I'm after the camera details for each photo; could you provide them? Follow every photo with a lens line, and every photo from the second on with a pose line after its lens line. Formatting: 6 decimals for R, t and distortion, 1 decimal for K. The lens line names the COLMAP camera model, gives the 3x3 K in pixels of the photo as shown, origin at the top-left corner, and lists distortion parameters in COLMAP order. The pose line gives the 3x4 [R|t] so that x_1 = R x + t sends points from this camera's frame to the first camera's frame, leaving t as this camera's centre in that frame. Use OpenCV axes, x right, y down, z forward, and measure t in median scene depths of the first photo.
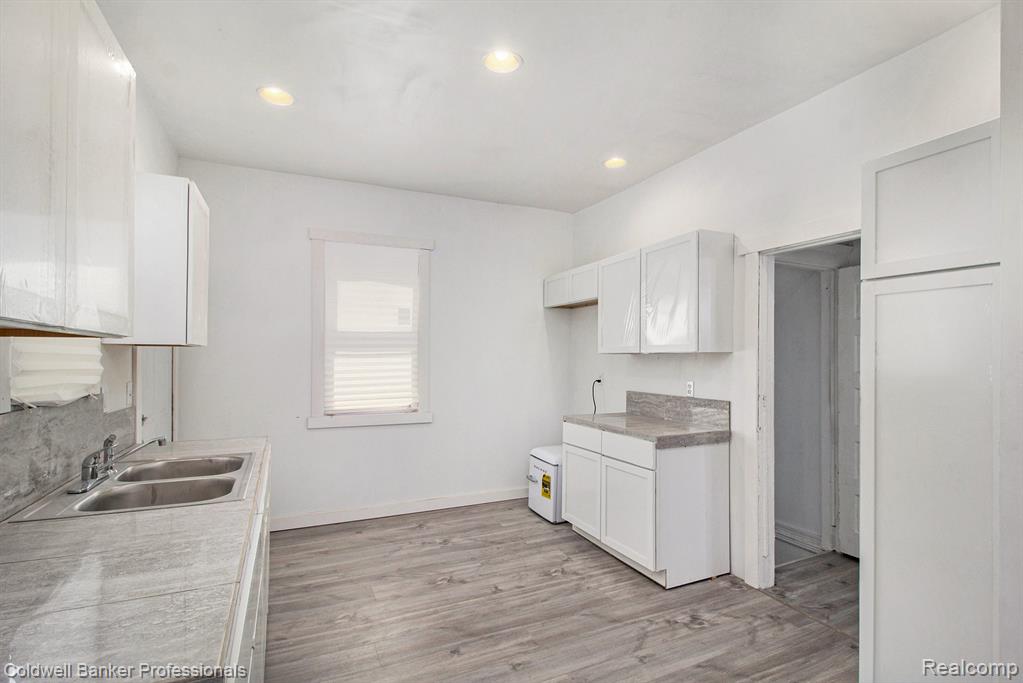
lens RADIAL K [[489.7, 0, 510.9], [0, 489.7, 337.8], [0, 0, 1]] dist [-0.009464, -0.008907]
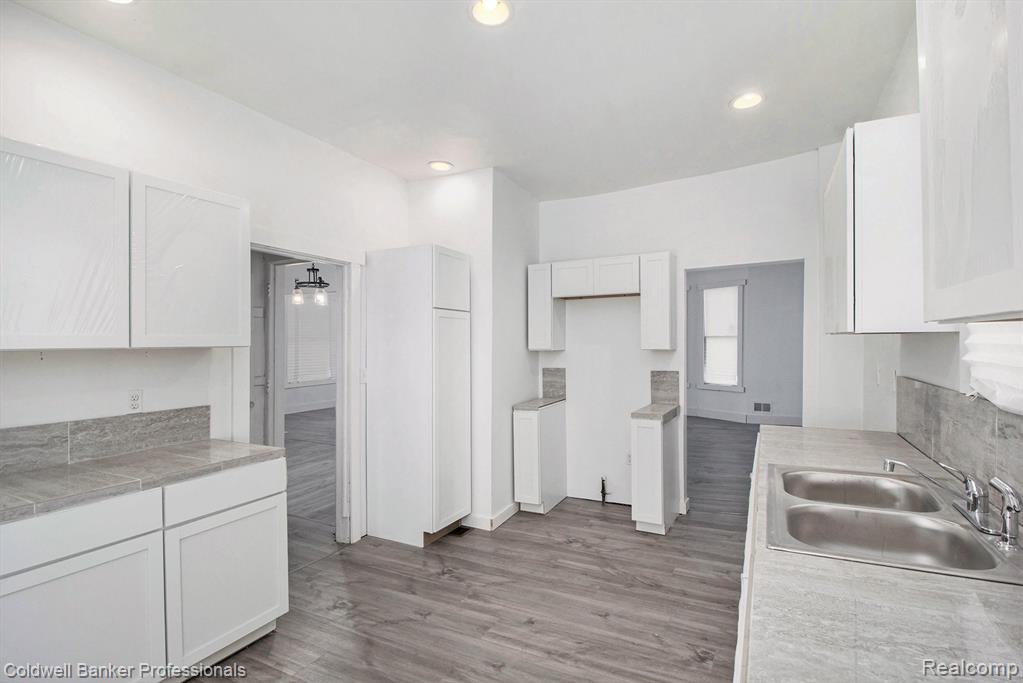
lens RADIAL K [[489.7, 0, 511.9], [0, 489.7, 350.3], [0, 0, 1]] dist [-0.009464, -0.008907]
pose [[-0.609001, 0.004401, 0.793157, -0.540110], [-0.005875, 0.999932, -0.010059, 0.040552], [-0.793147, -0.010786, -0.608934, 1.100151]]
